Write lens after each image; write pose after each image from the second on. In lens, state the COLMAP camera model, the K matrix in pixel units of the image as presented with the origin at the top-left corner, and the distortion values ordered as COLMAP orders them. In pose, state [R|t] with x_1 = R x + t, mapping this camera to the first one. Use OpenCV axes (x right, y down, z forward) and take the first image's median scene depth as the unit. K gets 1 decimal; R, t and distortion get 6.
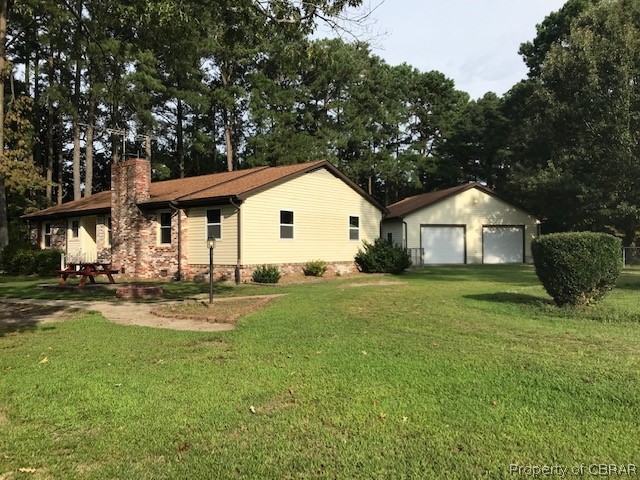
lens RADIAL K [[535.7, 0, 322.0], [0, 535.7, 243.6], [0, 0, 1]] dist [0.050955, -0.013428]
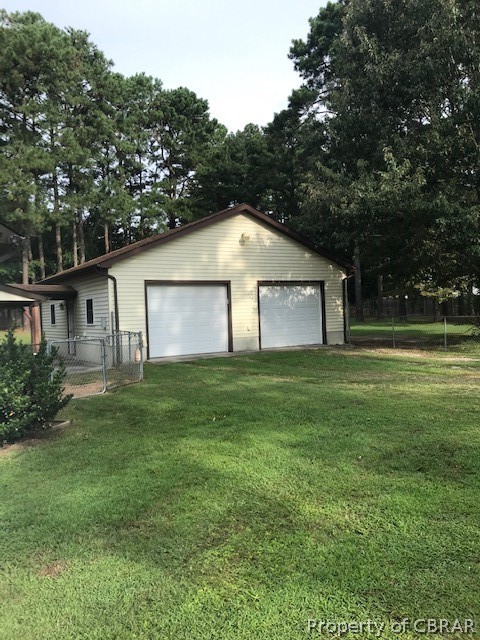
lens RADIAL K [[535.7, 0, 241.3], [0, 535.7, 320.2], [0, 0, 1]] dist [0.050955, -0.013428]
pose [[0.958889, -0.032746, 0.281885, 0.065678], [0.027141, 0.999349, 0.023765, -0.004269], [-0.282480, -0.015137, 0.959154, 0.252260]]
